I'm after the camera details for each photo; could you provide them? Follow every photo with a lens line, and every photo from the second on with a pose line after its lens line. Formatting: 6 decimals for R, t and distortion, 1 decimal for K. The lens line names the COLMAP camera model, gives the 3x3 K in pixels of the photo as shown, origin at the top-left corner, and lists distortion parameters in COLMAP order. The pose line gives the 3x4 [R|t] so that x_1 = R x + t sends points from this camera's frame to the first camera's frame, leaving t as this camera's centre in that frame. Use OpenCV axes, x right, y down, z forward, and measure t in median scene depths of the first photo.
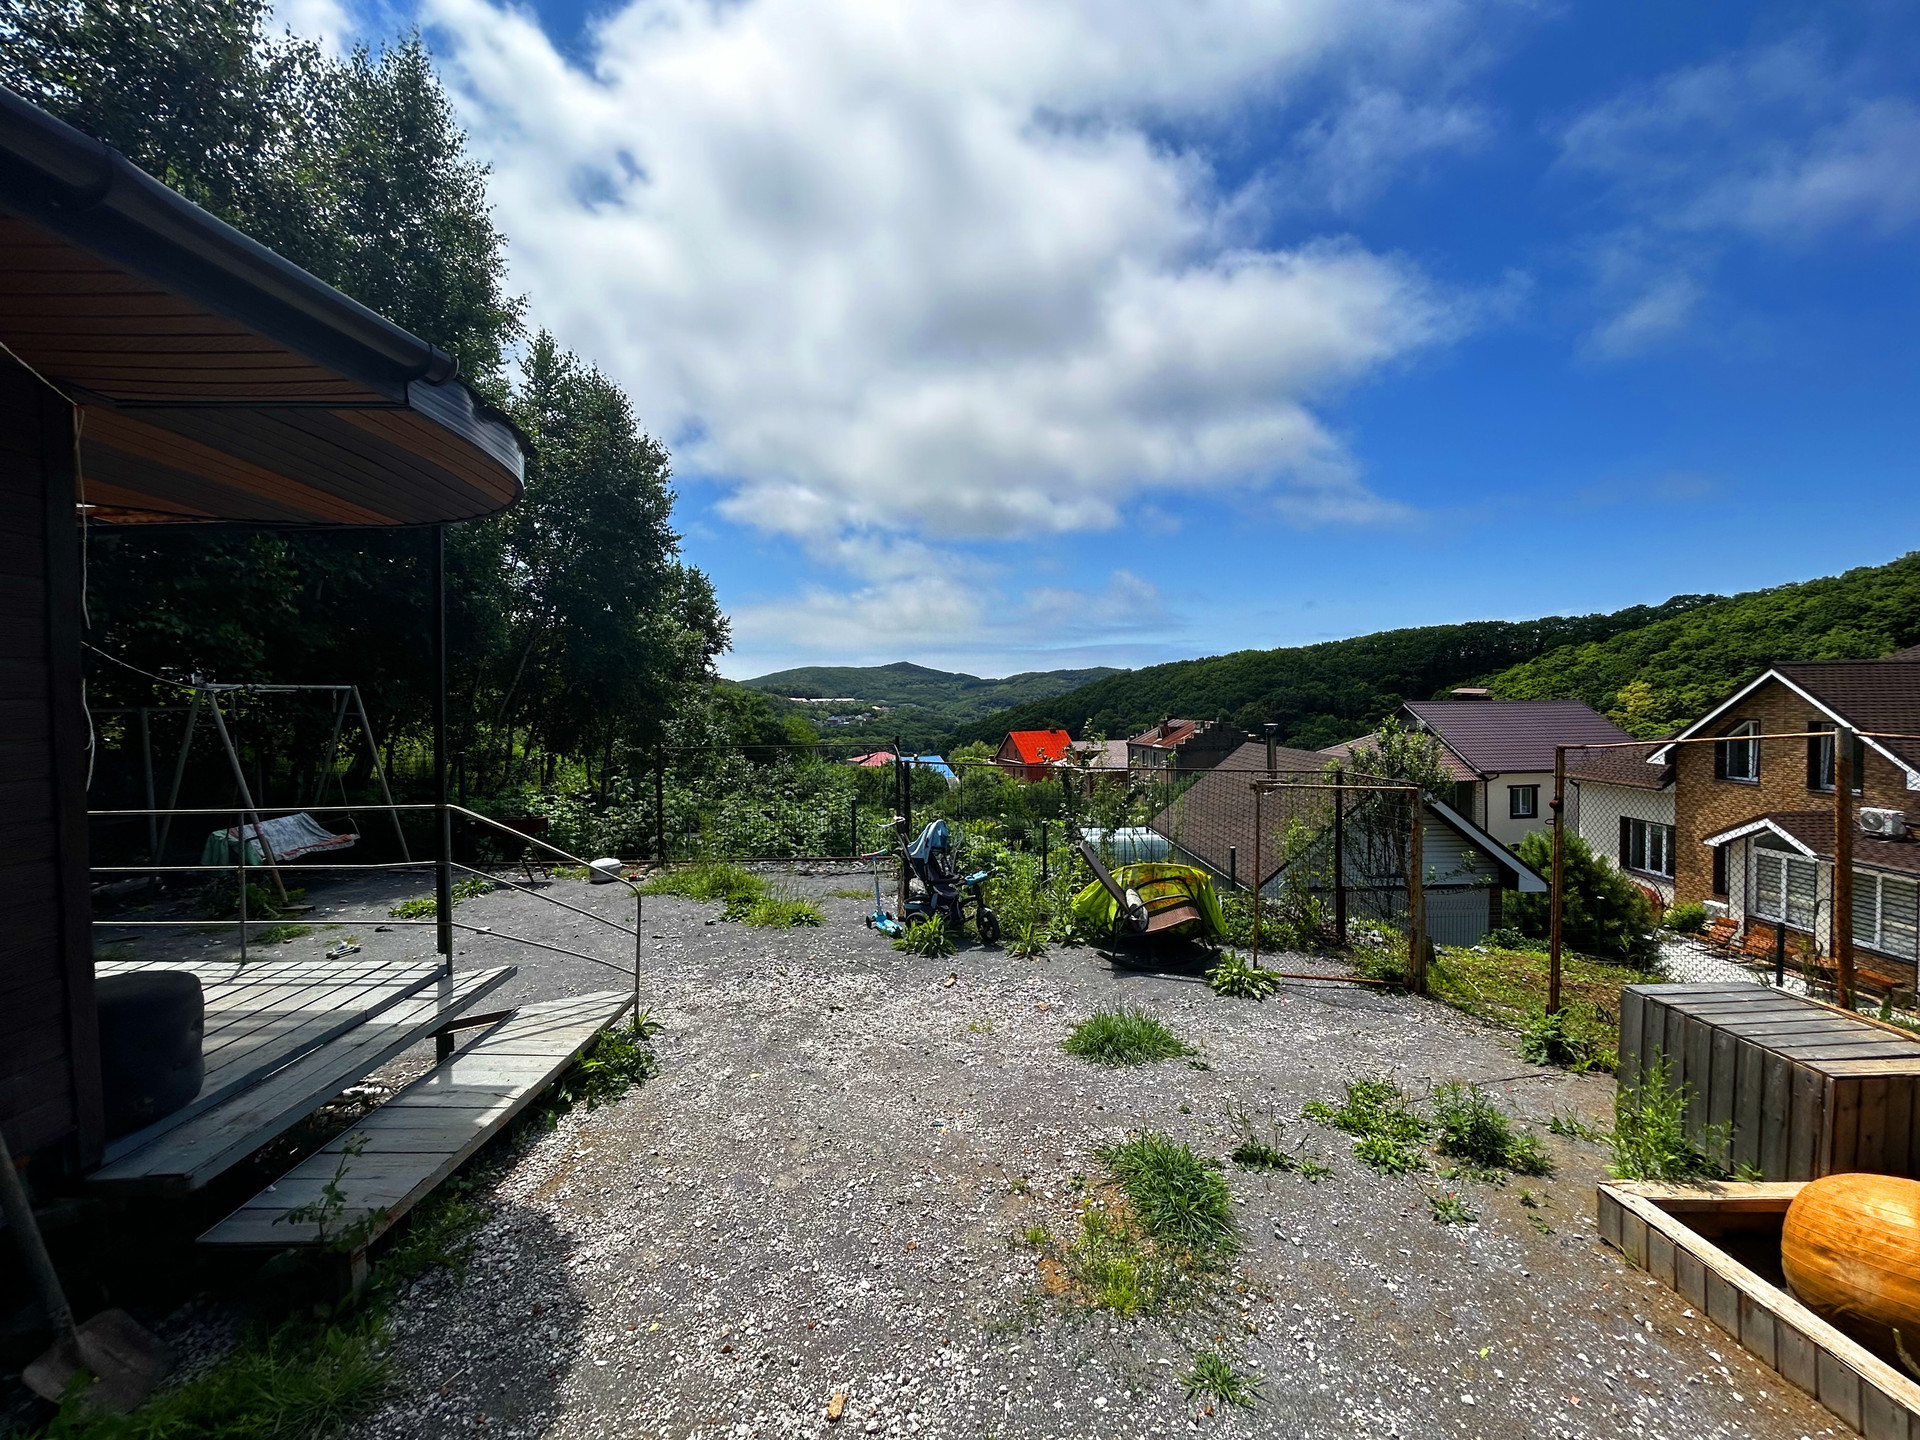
lens RADIAL K [[770.6, 0, 958.4], [0, 770.6, 717.0], [0, 0, 1]] dist [0.000642, 0.000492]
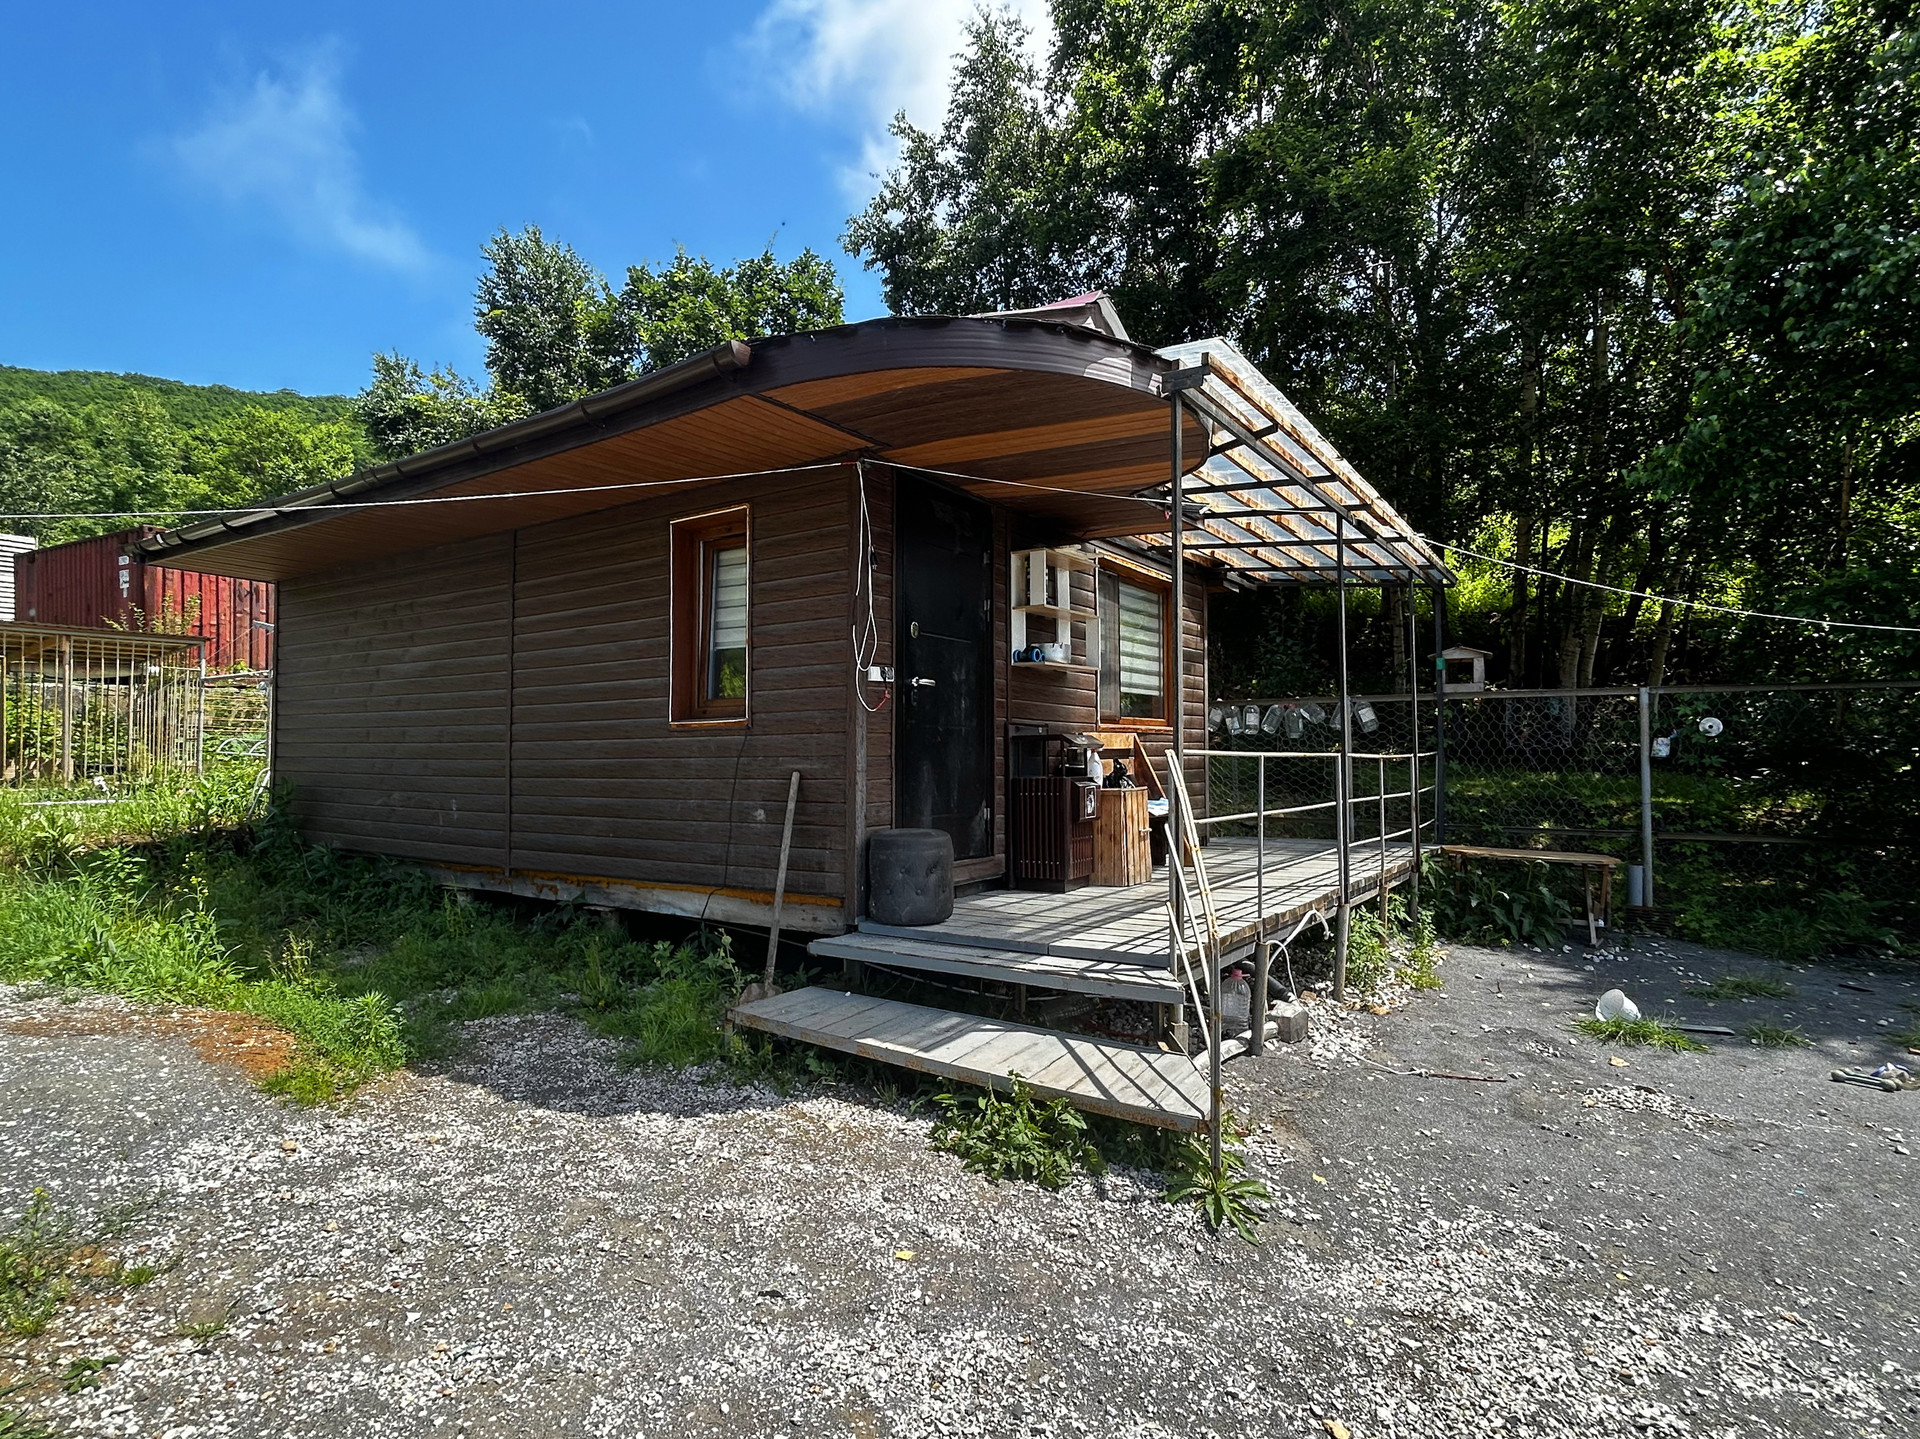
lens RADIAL K [[998.2, 0, 960.0], [0, 998.2, 719.5], [0, 0, 1]] dist [0.000556, 0.000000]
pose [[-0.538005, -0.021686, -0.842662, 0.457382], [-0.024989, 0.999640, -0.009772, 0.140439], [0.842571, 0.015800, -0.538354, 2.024776]]
